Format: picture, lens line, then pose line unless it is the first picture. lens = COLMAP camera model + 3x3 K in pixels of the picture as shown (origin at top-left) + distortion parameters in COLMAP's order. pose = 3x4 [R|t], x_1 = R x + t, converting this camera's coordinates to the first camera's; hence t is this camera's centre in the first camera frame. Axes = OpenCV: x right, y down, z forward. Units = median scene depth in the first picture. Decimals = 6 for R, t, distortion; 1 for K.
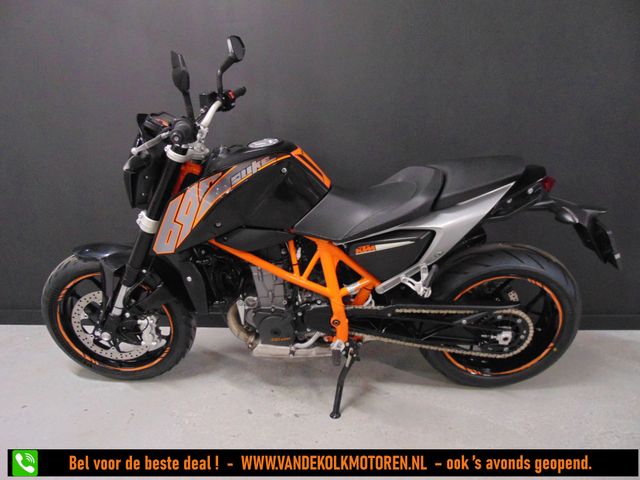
lens RADIAL K [[478.8, 0, 320.0], [0, 478.8, 240.0], [0, 0, 1]] dist [-0.008115, 0.007079]
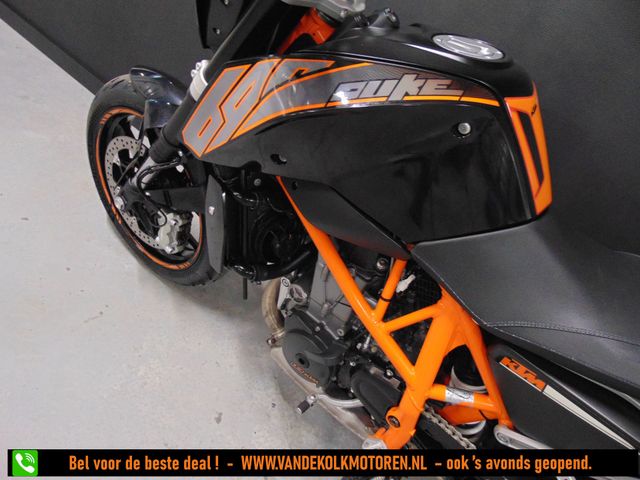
lens RADIAL K [[478.8, 0, 320.0], [0, 478.8, 240.0], [0, 0, 1]] dist [-0.008115, 0.007079]
pose [[0.770866, 0.575388, -0.273304, -0.001383], [-0.501637, 0.812773, 0.296243, -0.111941], [0.392588, -0.091264, 0.915175, 0.491688]]
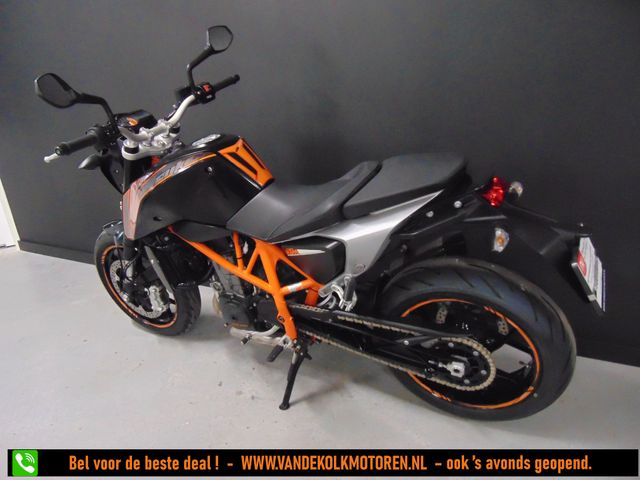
lens RADIAL K [[478.8, 0, 320.0], [0, 478.8, 240.0], [0, 0, 1]] dist [-0.008115, 0.007079]
pose [[0.894691, 0.094542, -0.436566, 0.526381], [-0.046391, 0.991727, 0.119693, -0.114208], [0.444270, -0.086835, 0.891675, 0.159815]]
